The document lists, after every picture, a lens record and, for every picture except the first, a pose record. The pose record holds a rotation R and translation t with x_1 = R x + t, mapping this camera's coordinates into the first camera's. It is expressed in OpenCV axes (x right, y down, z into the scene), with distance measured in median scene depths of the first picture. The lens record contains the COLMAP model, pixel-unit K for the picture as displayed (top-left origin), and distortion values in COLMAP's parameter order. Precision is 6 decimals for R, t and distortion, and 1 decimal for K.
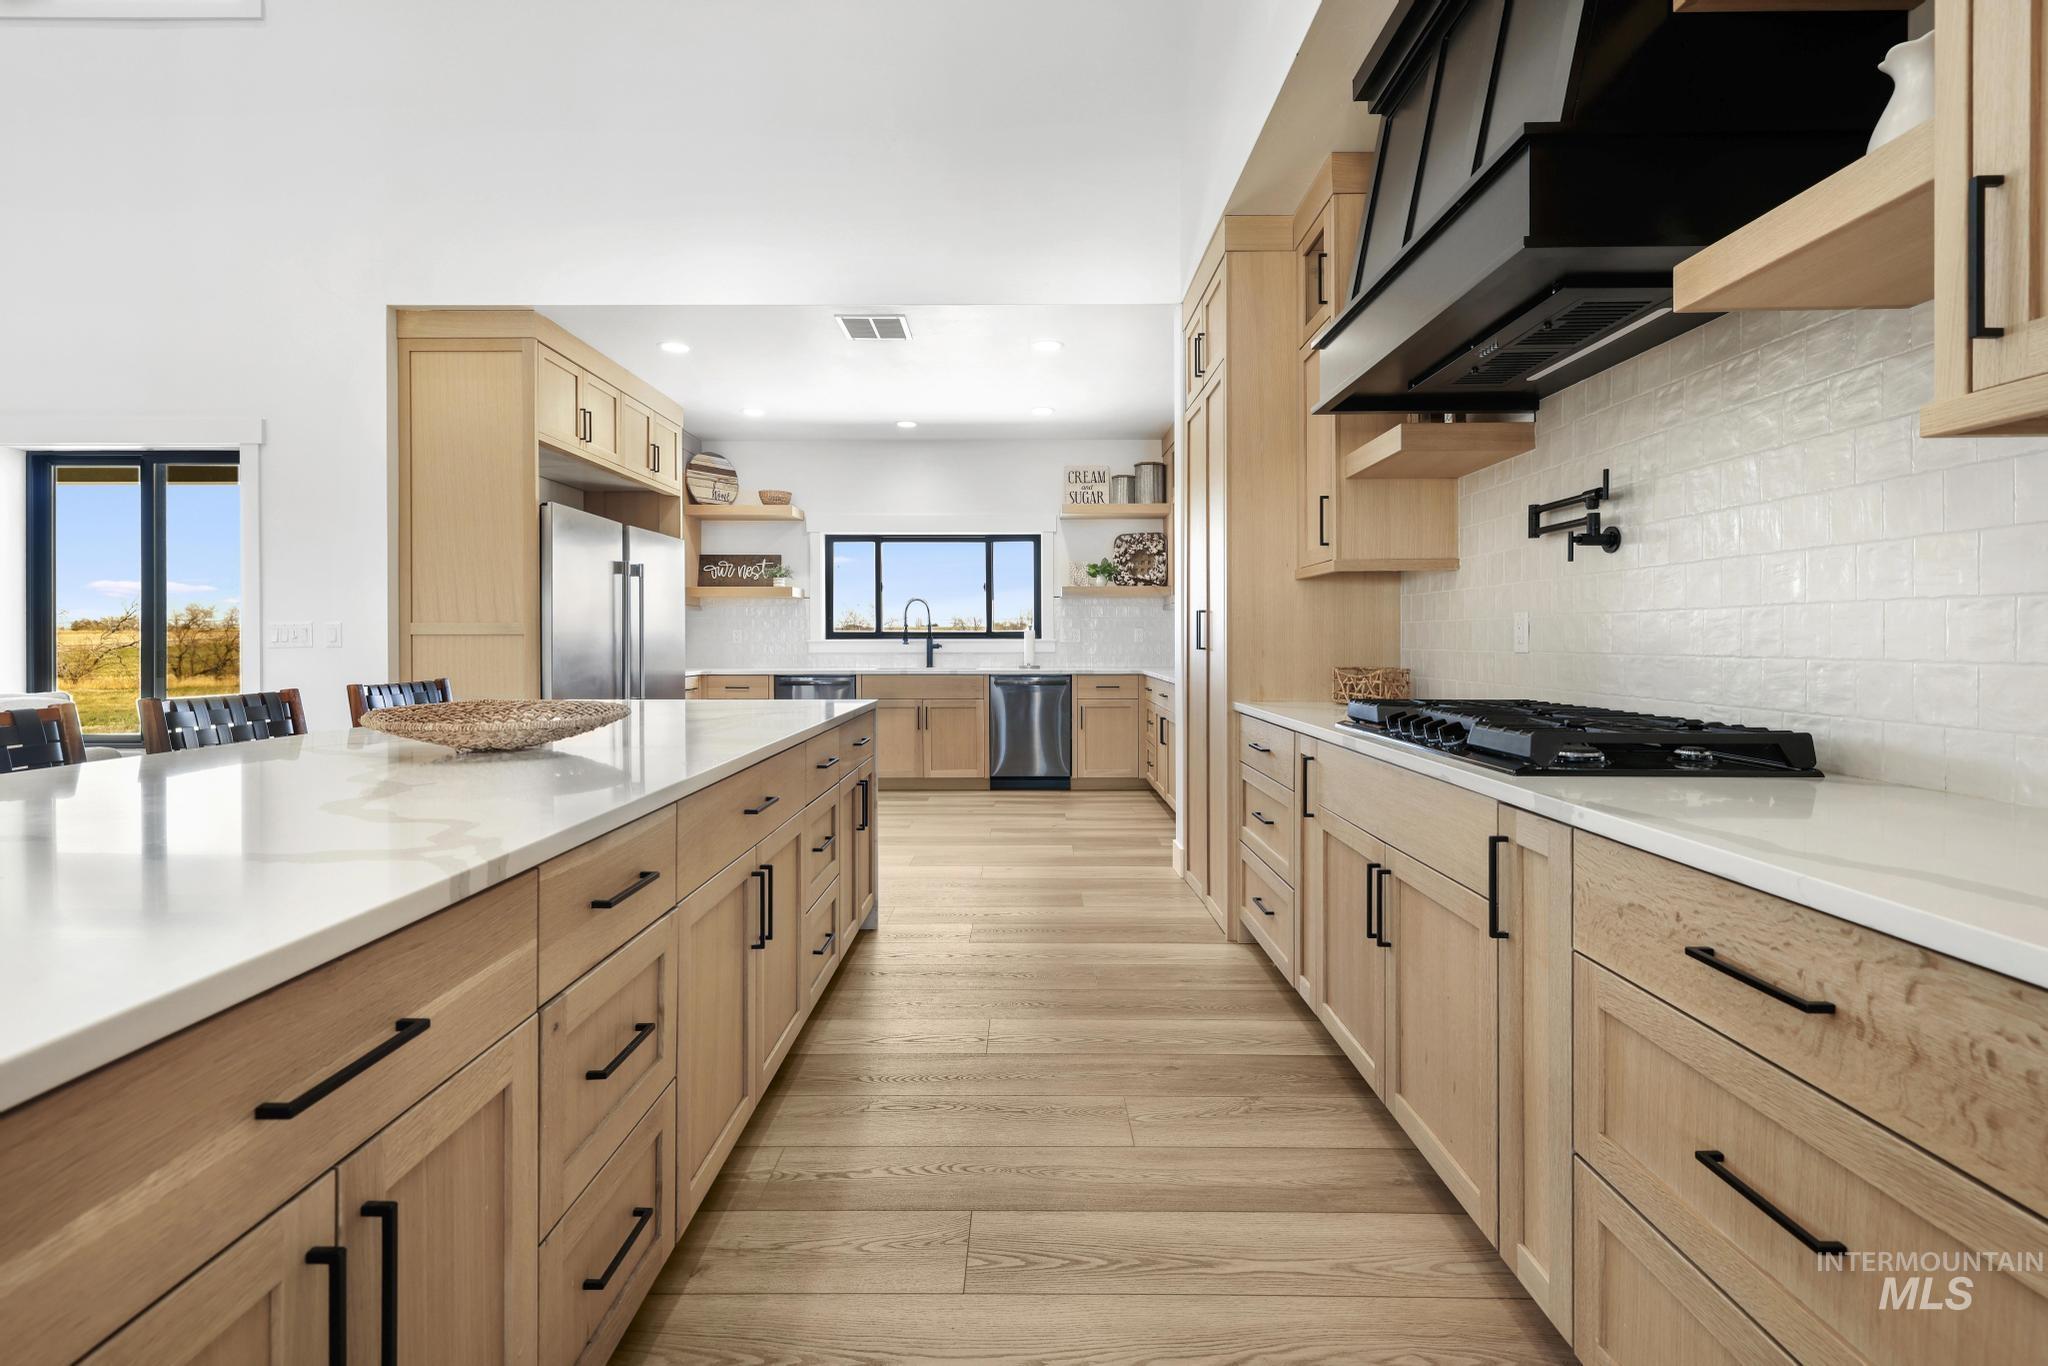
lens RADIAL K [[906.2, 0, 1029.5], [0, 906.2, 628.0], [0, 0, 1]] dist [0.002022, 0.000299]
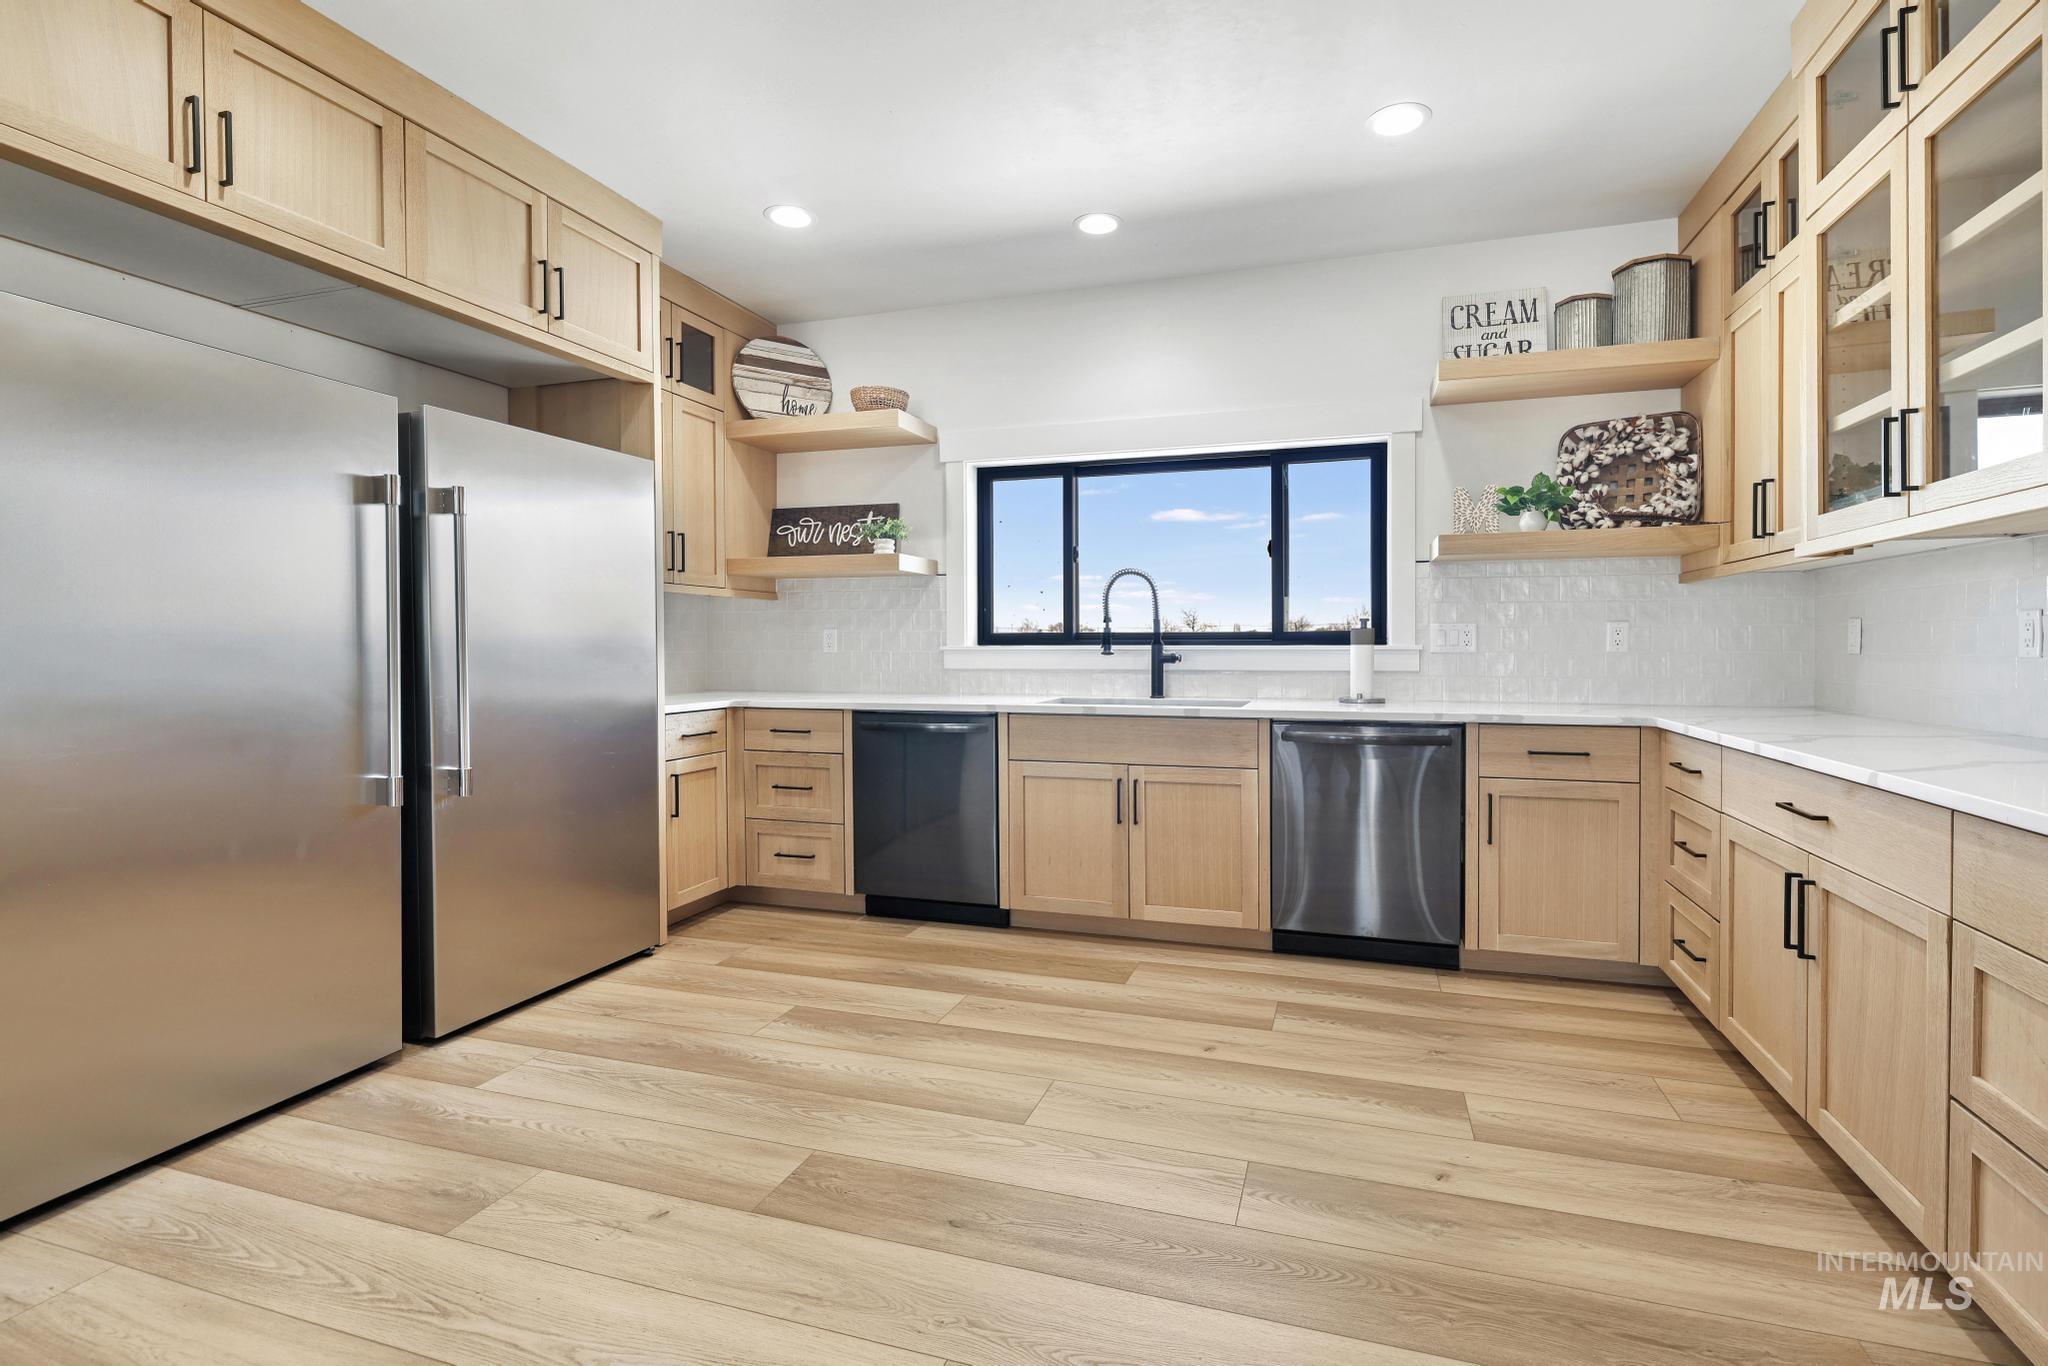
lens RADIAL K [[895.2, 0, 938.1], [0, 895.2, 655.5], [0, 0, 1]] dist [0.000932, -0.000215]
pose [[0.904962, 0.005001, -0.425463, -0.001673], [0.005110, 0.999731, 0.022619, 0.005876], [0.425462, -0.022644, 0.904693, 0.505067]]
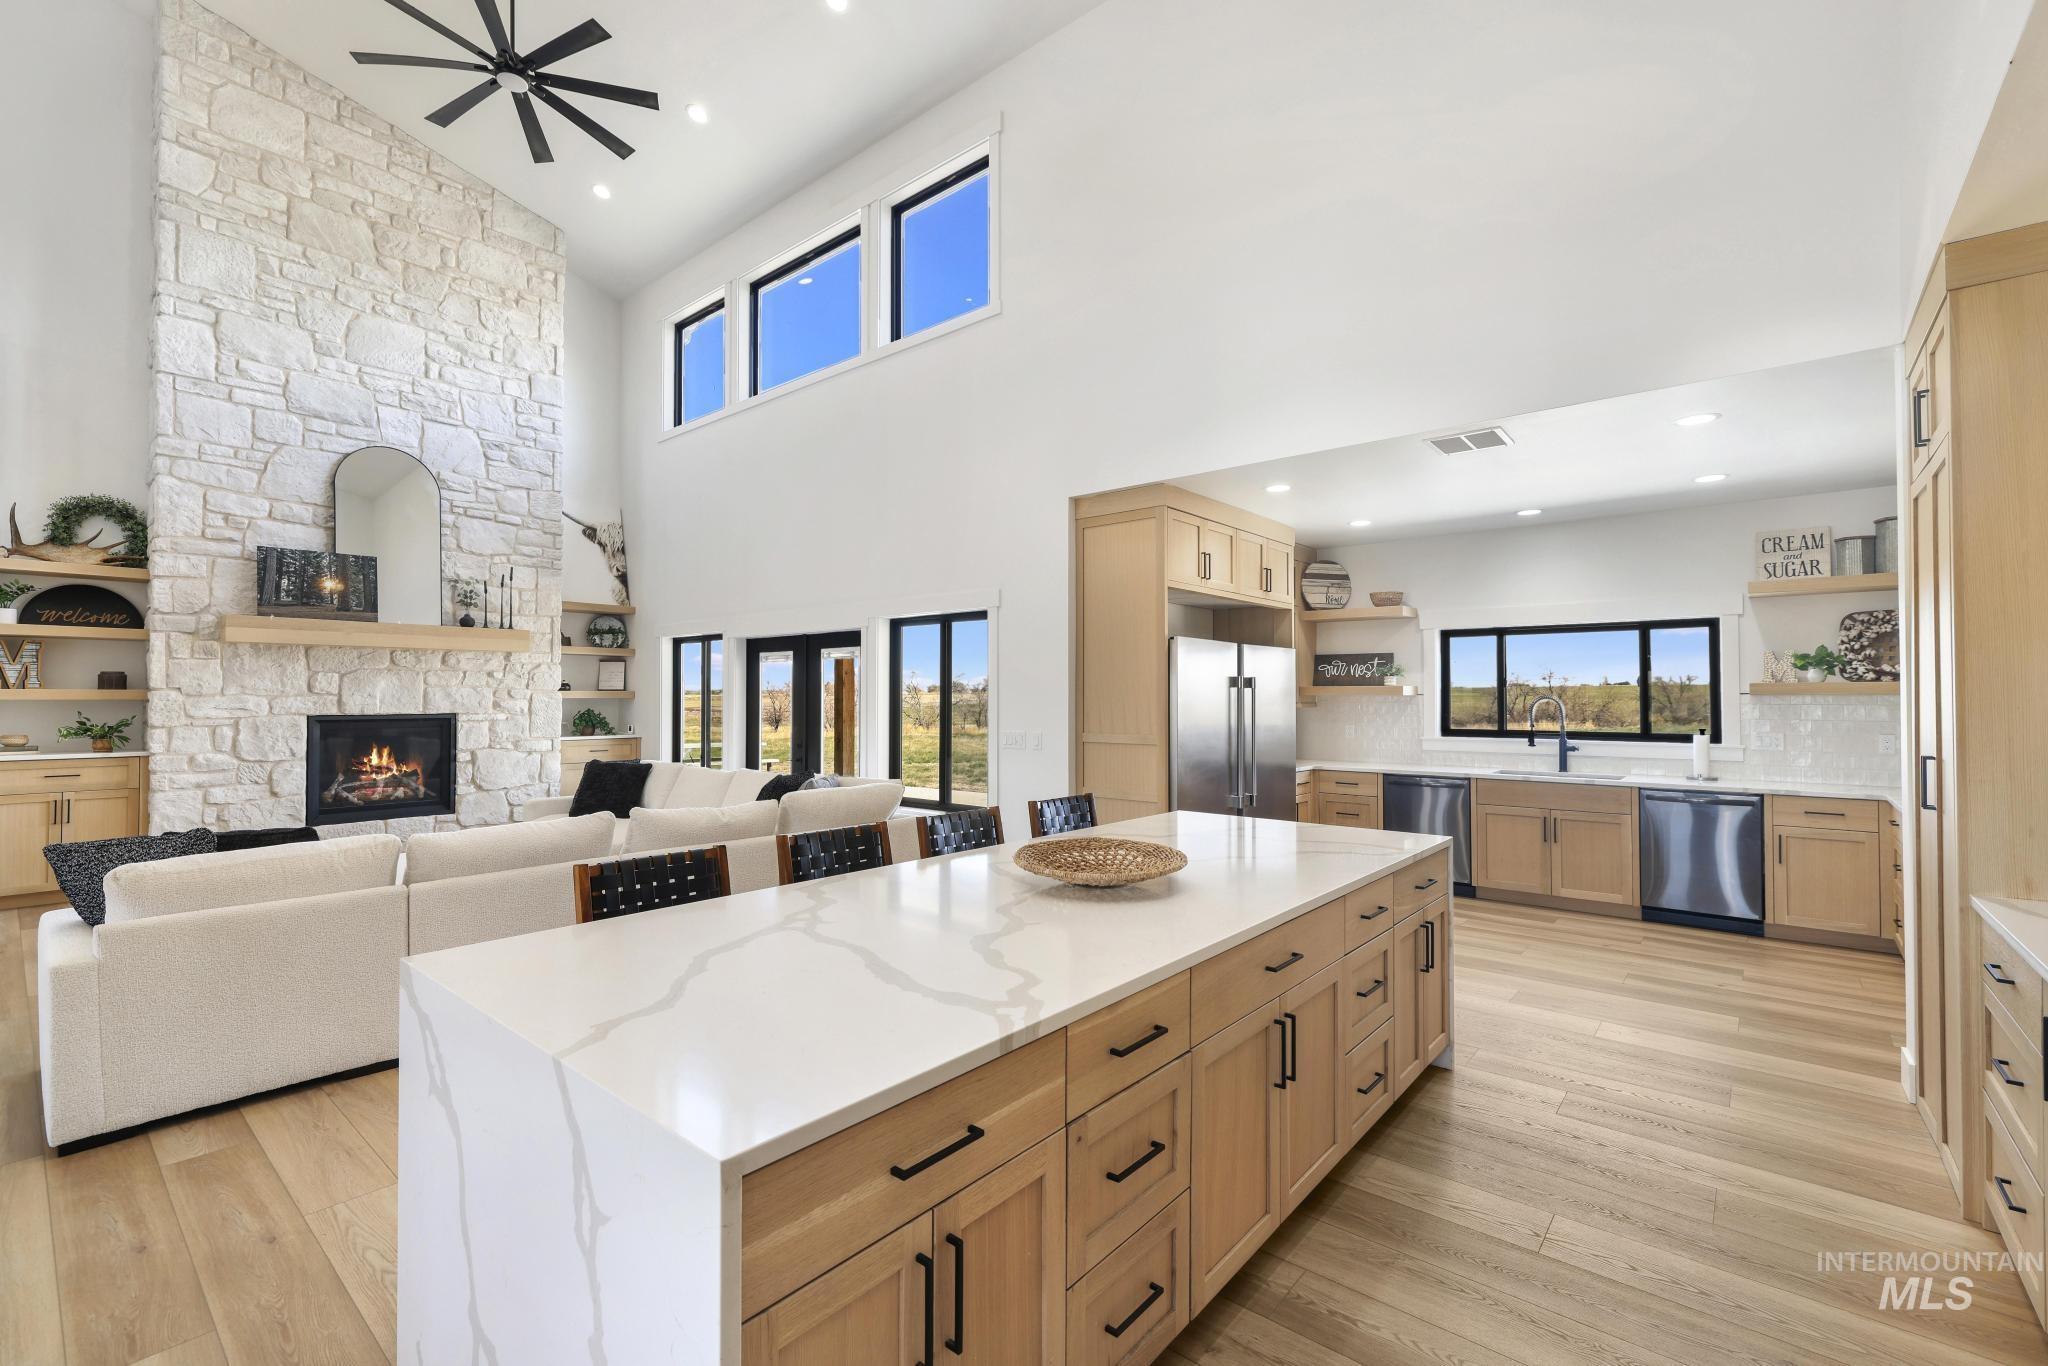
lens RADIAL K [[879.9, 0, 1039.0], [0, 879.9, 670.2], [0, 0, 1]] dist [0.000129, 0.000212]
pose [[0.771987, -0.006384, -0.635606, 0.049938], [-0.006158, 0.999828, -0.017521, -0.043526], [0.635609, 0.017440, 0.771814, -0.019097]]
